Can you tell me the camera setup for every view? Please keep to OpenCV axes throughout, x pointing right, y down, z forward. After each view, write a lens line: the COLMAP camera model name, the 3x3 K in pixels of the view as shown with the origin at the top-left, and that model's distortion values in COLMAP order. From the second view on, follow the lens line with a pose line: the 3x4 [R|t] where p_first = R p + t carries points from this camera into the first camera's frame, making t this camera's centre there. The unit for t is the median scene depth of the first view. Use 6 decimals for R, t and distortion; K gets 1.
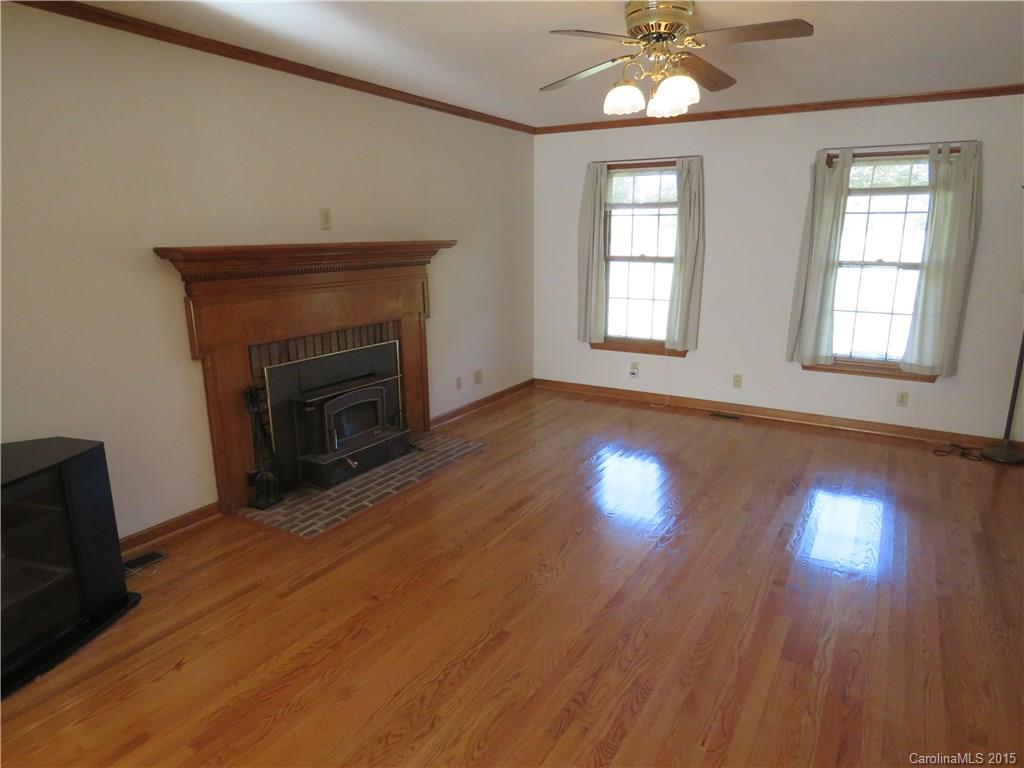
lens RADIAL K [[649.2, 0, 512.0], [0, 649.2, 384.0], [0, 0, 1]] dist [0.002994, 0.000135]
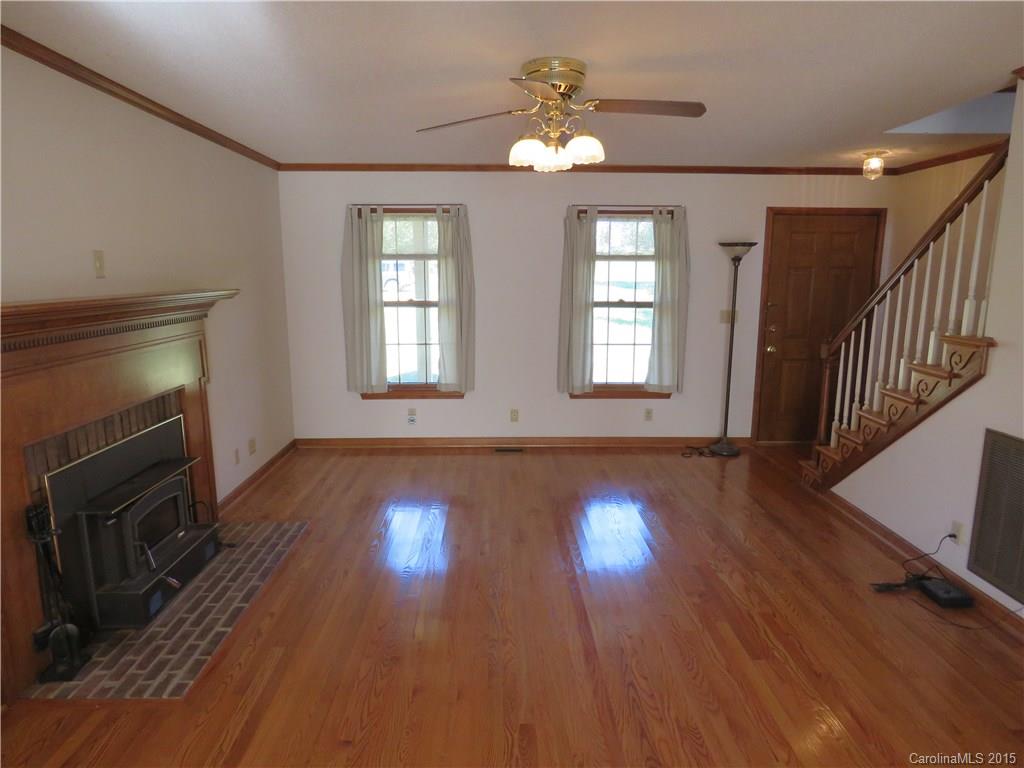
lens RADIAL K [[651.2, 0, 512.0], [0, 651.2, 384.0], [0, 0, 1]] dist [-0.003234, -0.004256]
pose [[0.850693, -0.090330, 0.517844, -0.243840], [0.120932, 0.992332, -0.025565, -0.035301], [-0.511563, 0.084372, 0.855093, 0.109586]]
